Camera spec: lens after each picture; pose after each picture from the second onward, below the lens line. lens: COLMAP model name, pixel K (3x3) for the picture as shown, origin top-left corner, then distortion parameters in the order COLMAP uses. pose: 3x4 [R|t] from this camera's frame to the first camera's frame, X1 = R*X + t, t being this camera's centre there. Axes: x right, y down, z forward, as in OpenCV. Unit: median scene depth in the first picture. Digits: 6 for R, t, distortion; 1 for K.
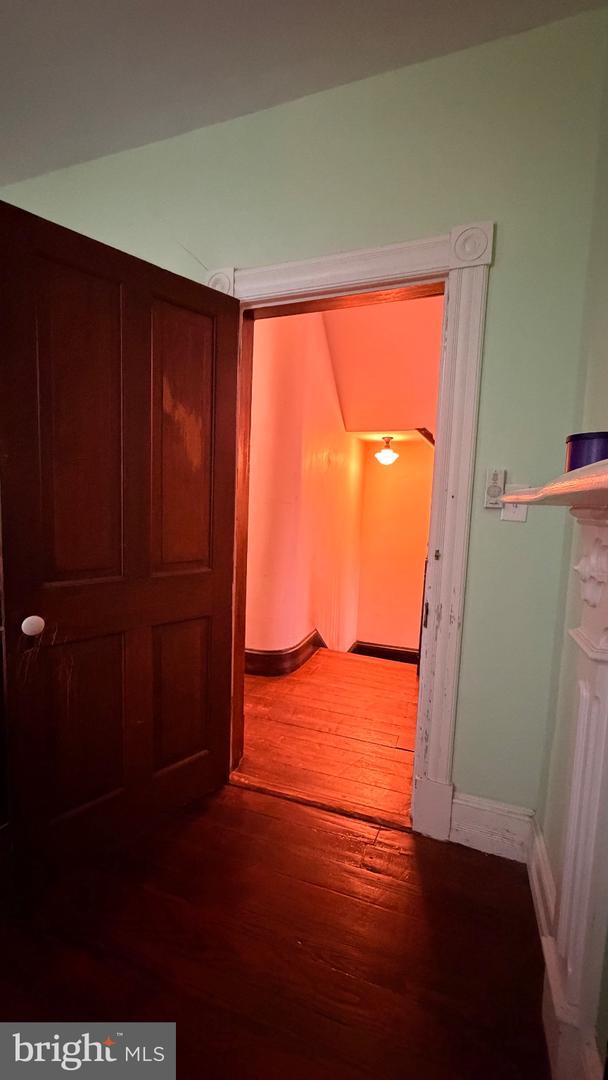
lens RADIAL K [[454.0, 0, 304.3], [0, 454.0, 541.2], [0, 0, 1]] dist [-0.003346, -0.000199]
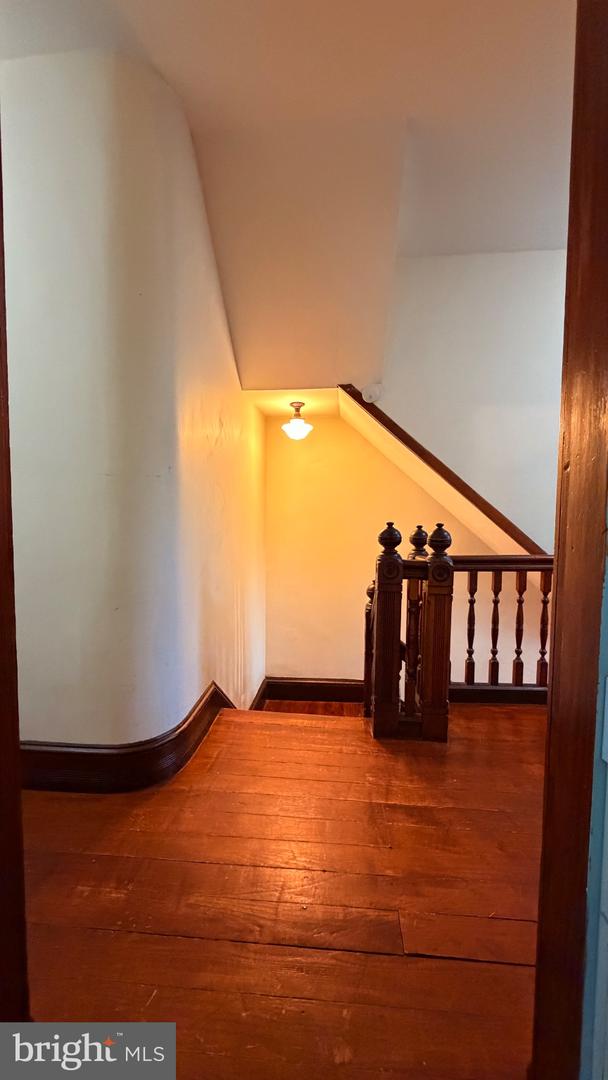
lens RADIAL K [[454.0, 0, 308.8], [0, 454.0, 544.0], [0, 0, 1]] dist [-0.003346, -0.000199]
pose [[0.965906, -0.049973, 0.254023, 0.002720], [0.055661, 0.998333, -0.015250, 0.014465], [-0.252837, 0.028869, 0.967078, 0.318296]]
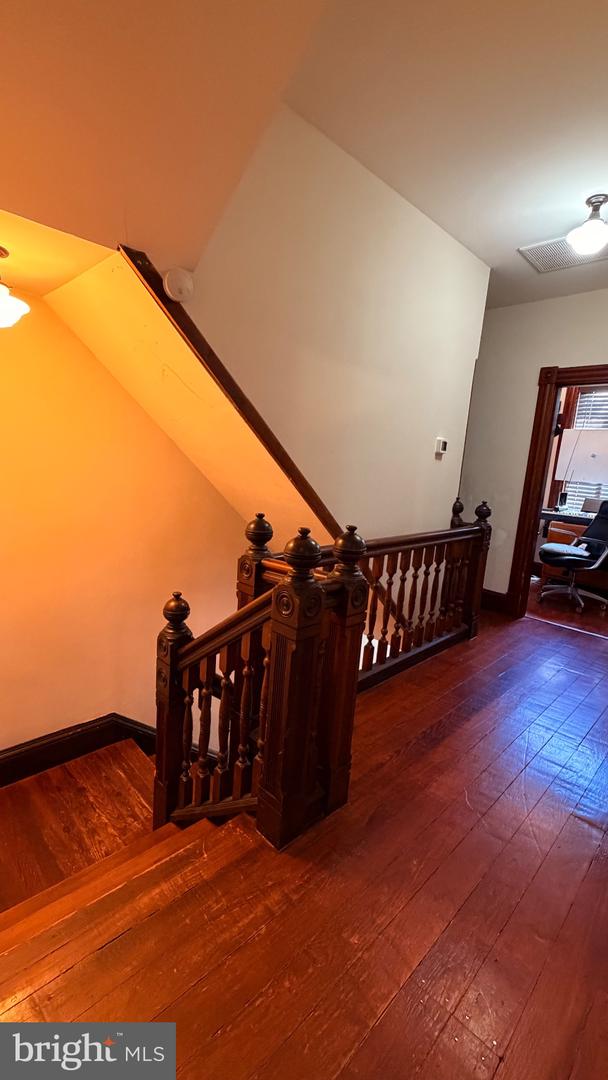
lens RADIAL K [[454.0, 0, 303.1], [0, 454.0, 543.6], [0, 0, 1]] dist [-0.003346, -0.000199]
pose [[0.415578, -0.164232, 0.894607, -0.074054], [0.015006, 0.984668, 0.173794, -0.065007], [-0.909434, -0.058800, 0.411671, 0.692091]]
